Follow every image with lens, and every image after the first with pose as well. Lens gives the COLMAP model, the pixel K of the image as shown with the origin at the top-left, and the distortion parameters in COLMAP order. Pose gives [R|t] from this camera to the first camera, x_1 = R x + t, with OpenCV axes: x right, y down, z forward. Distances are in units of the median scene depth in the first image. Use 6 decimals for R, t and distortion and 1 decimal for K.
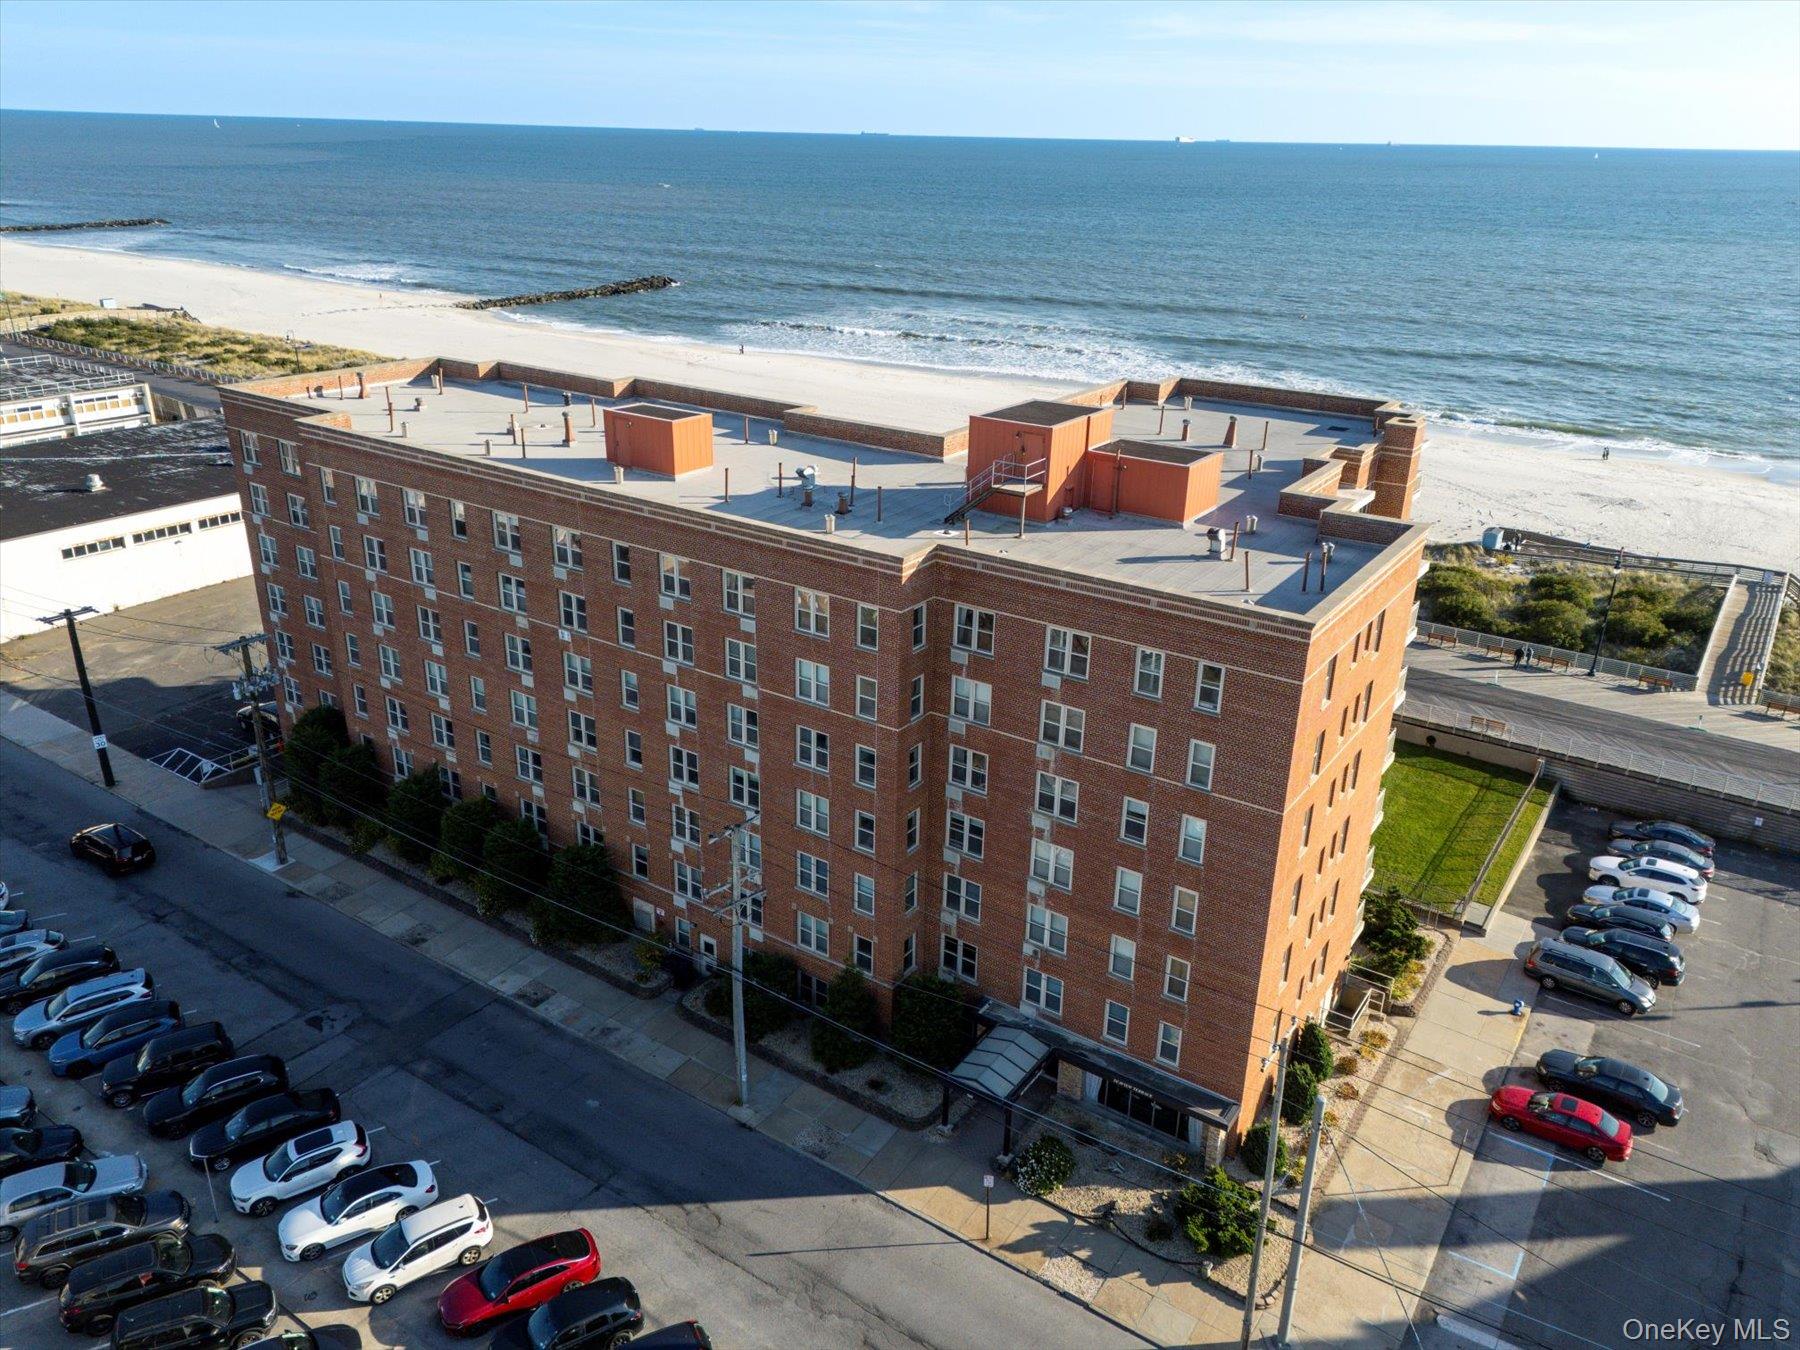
lens RADIAL K [[1368.9, 0, 900.0], [0, 1368.9, 675.0], [0, 0, 1]] dist [0.069707, -0.071497]
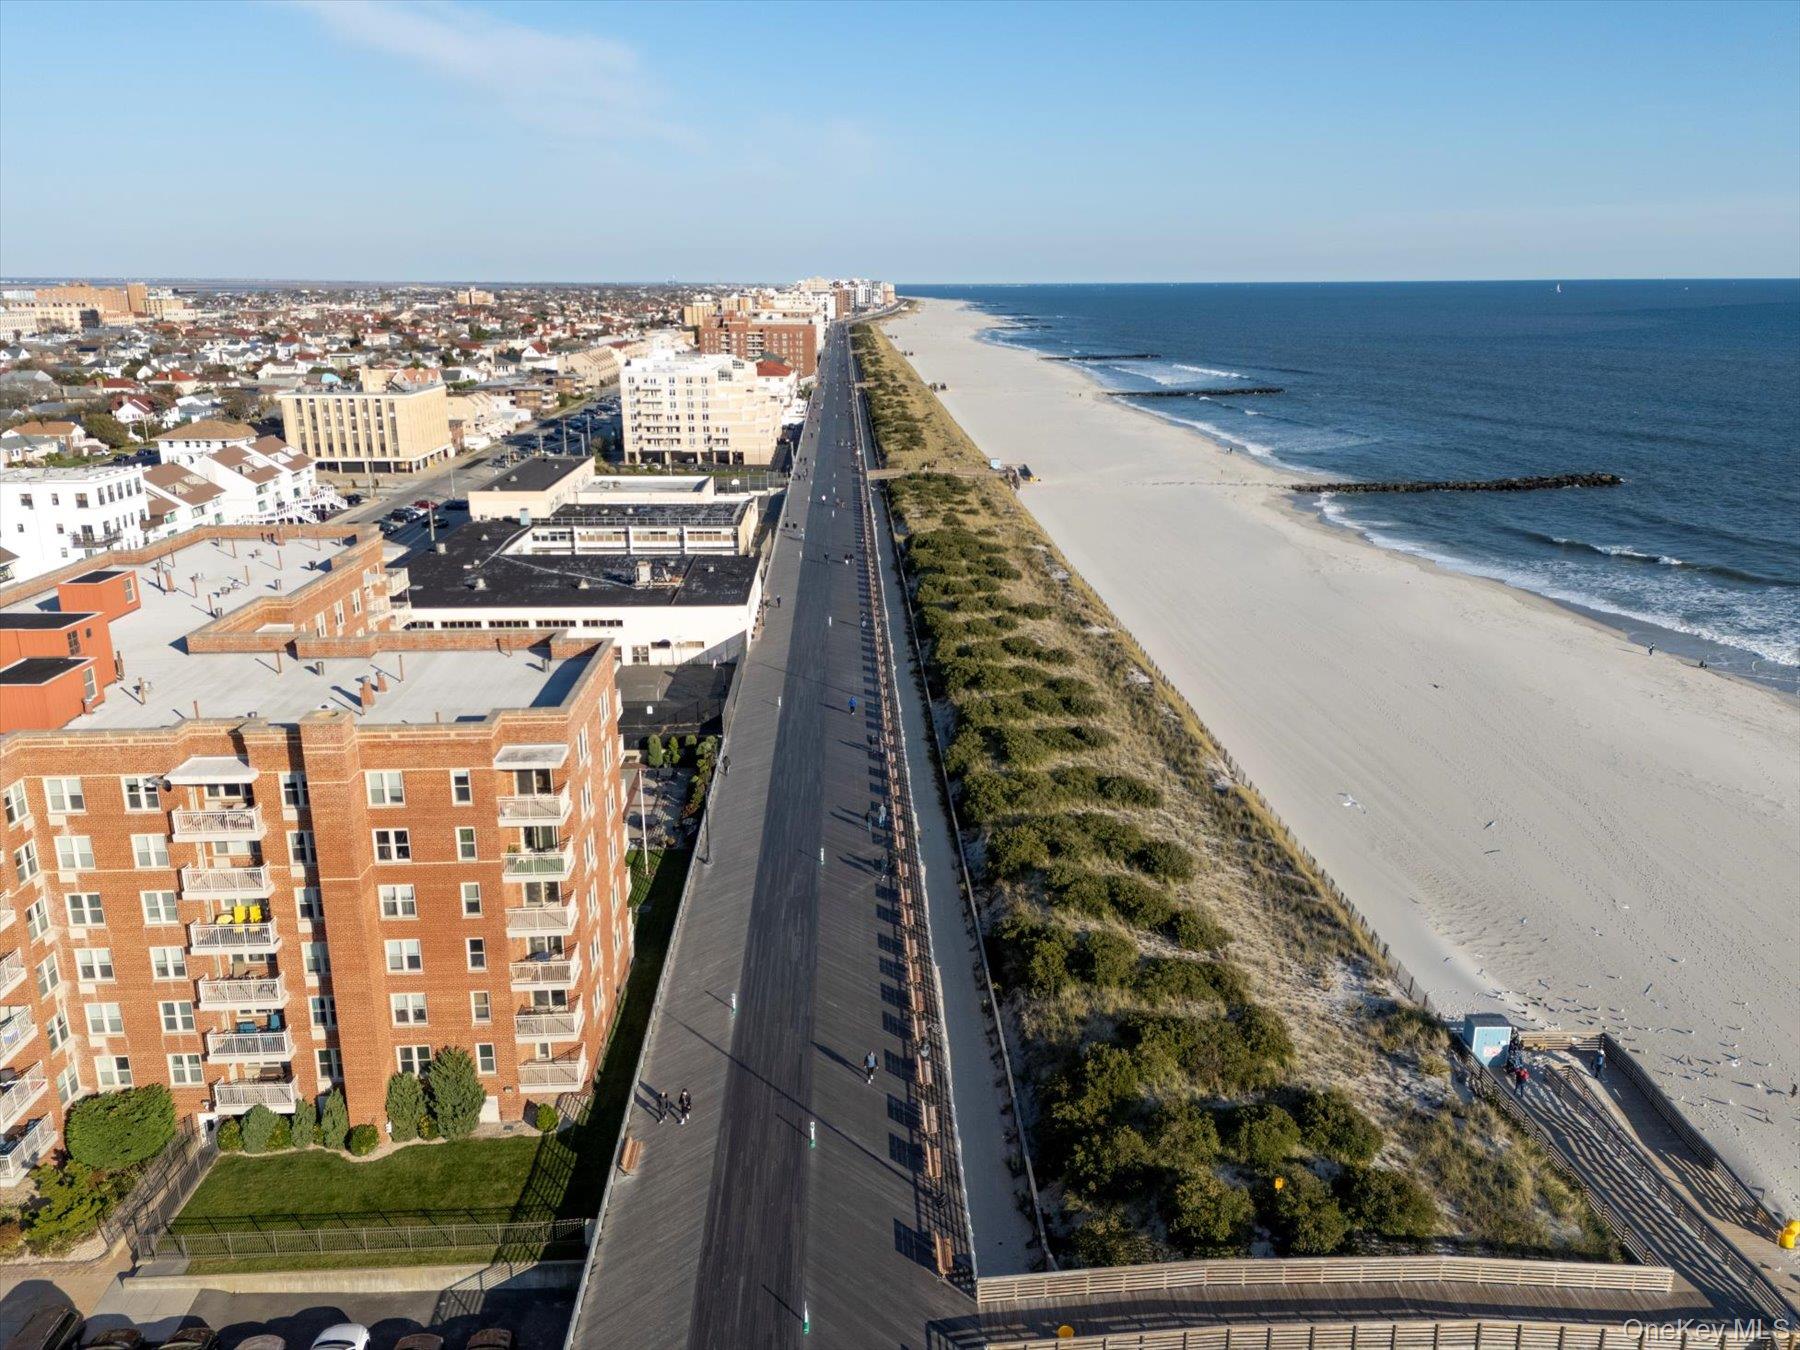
lens RADIAL K [[1368.9, 0, 900.0], [0, 1368.9, 675.0], [0, 0, 1]] dist [0.069707, -0.071497]
pose [[0.579924, 0.202900, -0.788999, 0.874640], [-0.284831, 0.957865, 0.036971, -0.238517], [0.763256, 0.203291, 0.613281, 0.497372]]
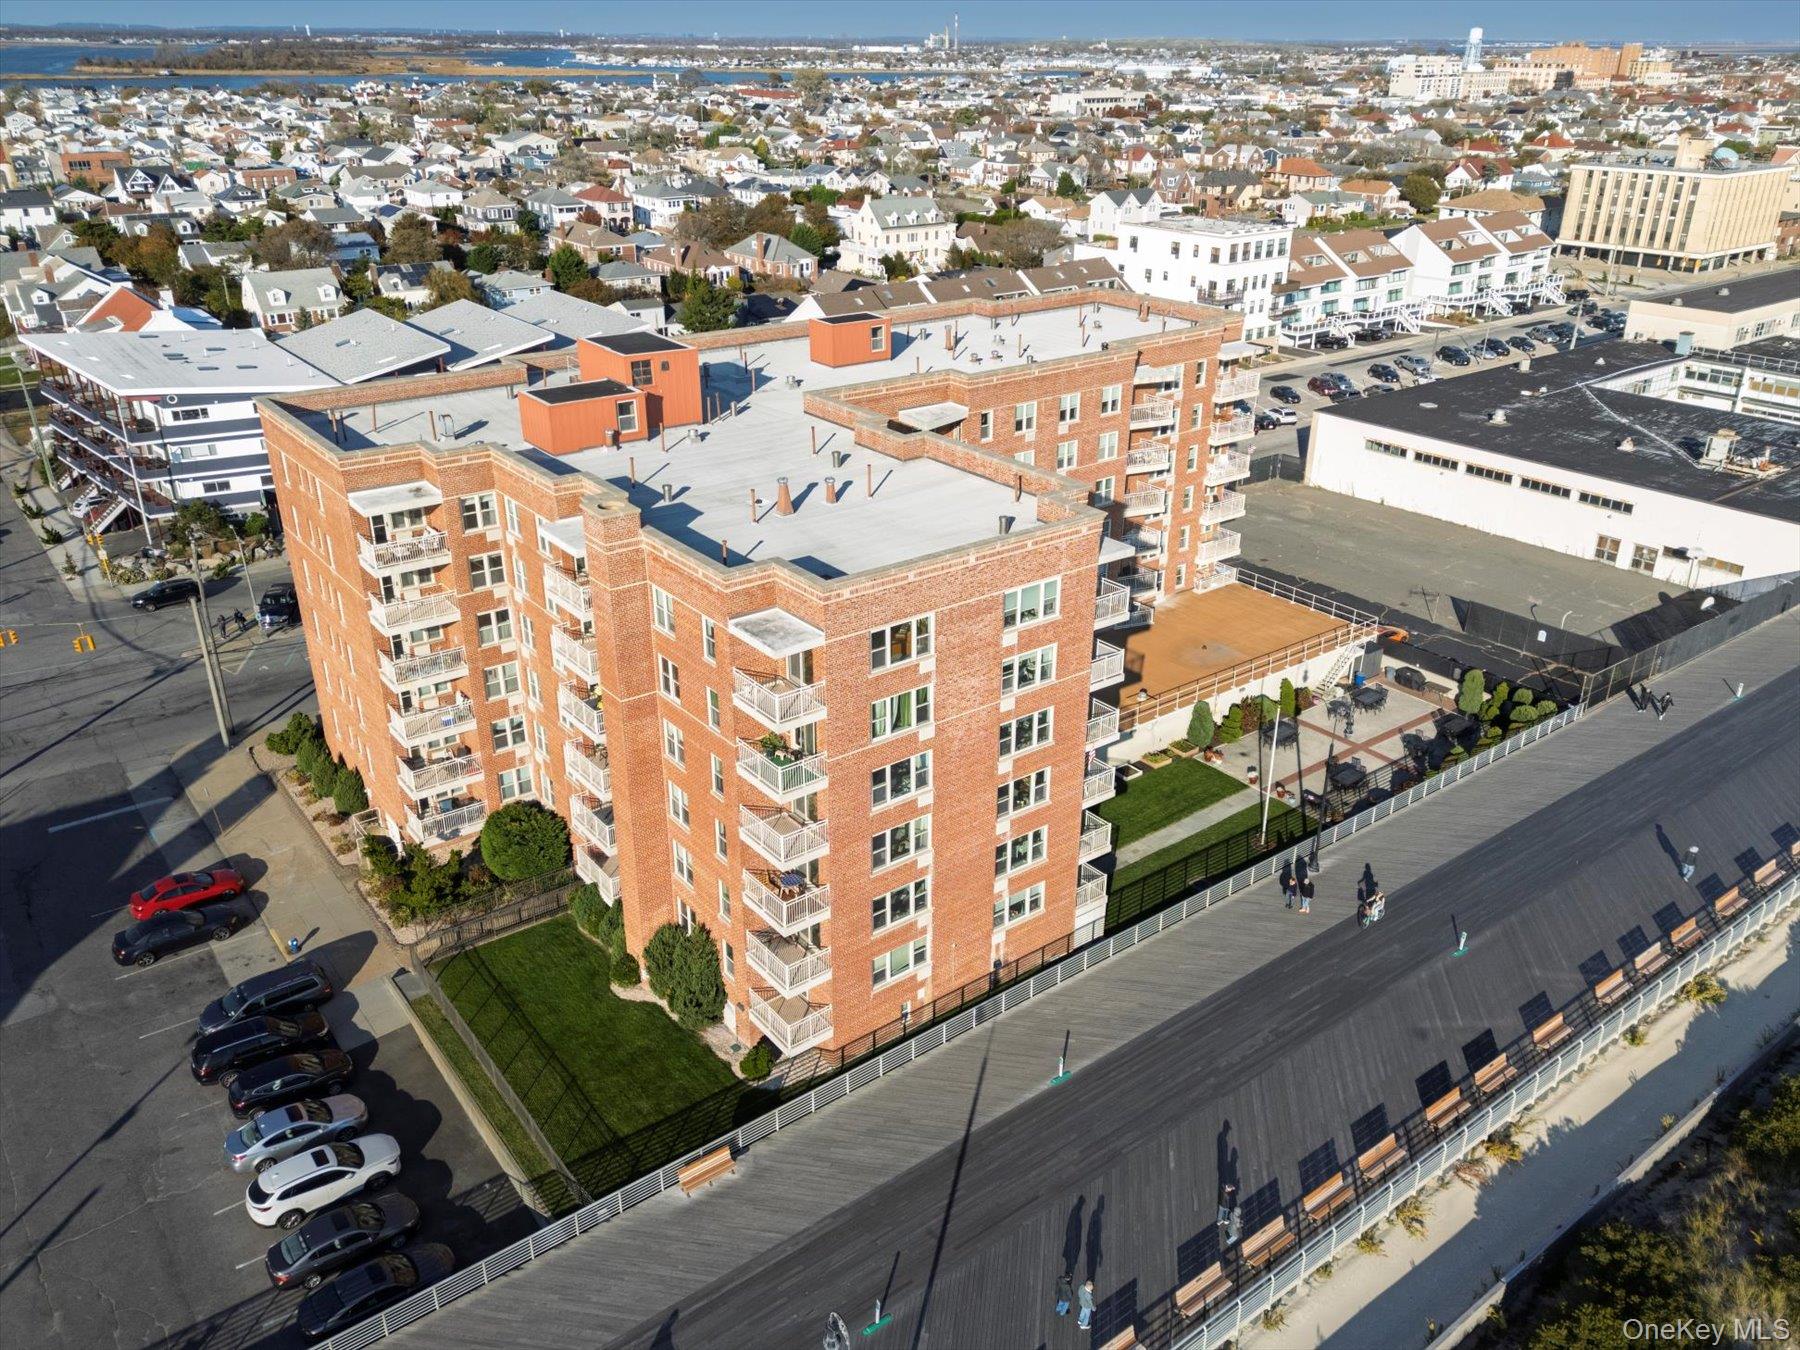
lens RADIAL K [[1368.9, 0, 900.0], [0, 1368.9, 675.0], [0, 0, 1]] dist [0.069707, -0.071497]
pose [[-0.334952, 0.371338, -0.865976, 0.680044], [-0.355616, 0.801274, 0.481142, -0.360059], [0.872551, 0.469114, -0.136334, 0.874082]]
